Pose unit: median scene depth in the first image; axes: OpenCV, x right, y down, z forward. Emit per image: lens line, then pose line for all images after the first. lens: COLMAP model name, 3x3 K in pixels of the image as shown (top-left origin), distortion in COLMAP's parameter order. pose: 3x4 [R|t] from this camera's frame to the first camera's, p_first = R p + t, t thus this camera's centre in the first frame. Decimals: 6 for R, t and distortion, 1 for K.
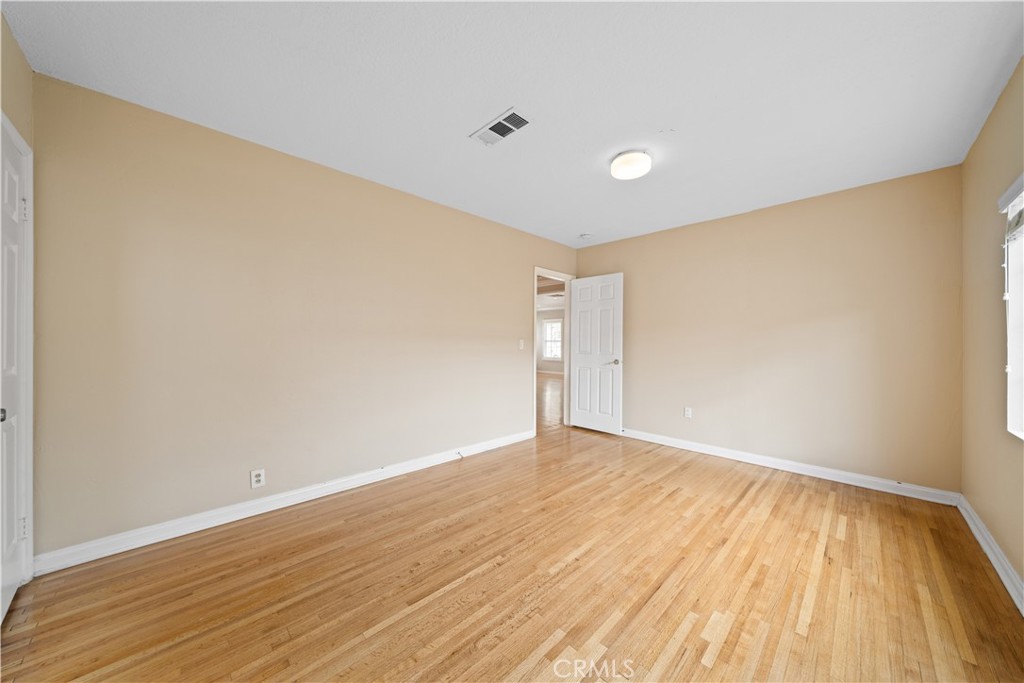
lens RADIAL K [[348.3, 0, 507.4], [0, 348.3, 338.3], [0, 0, 1]] dist [-0.007295, 0.000037]
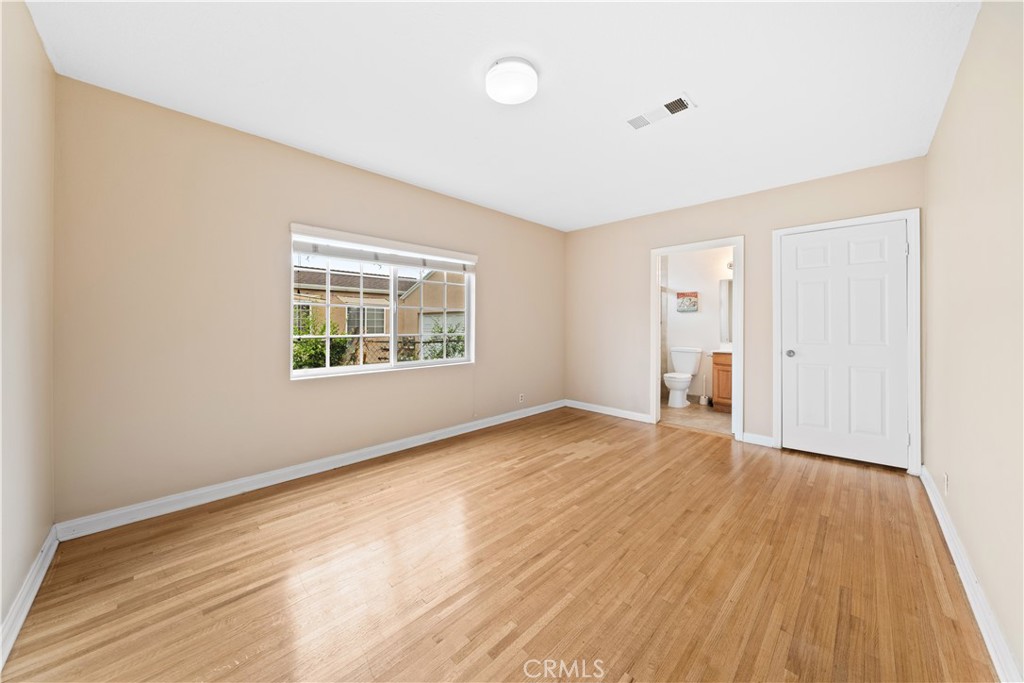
lens RADIAL K [[348.3, 0, 507.4], [0, 348.3, 338.3], [0, 0, 1]] dist [-0.007295, 0.000037]
pose [[-0.999903, -0.006554, -0.012276, 0.407810], [-0.006807, 0.999763, 0.020678, 0.036019], [0.012137, 0.020759, -0.999711, 1.938282]]
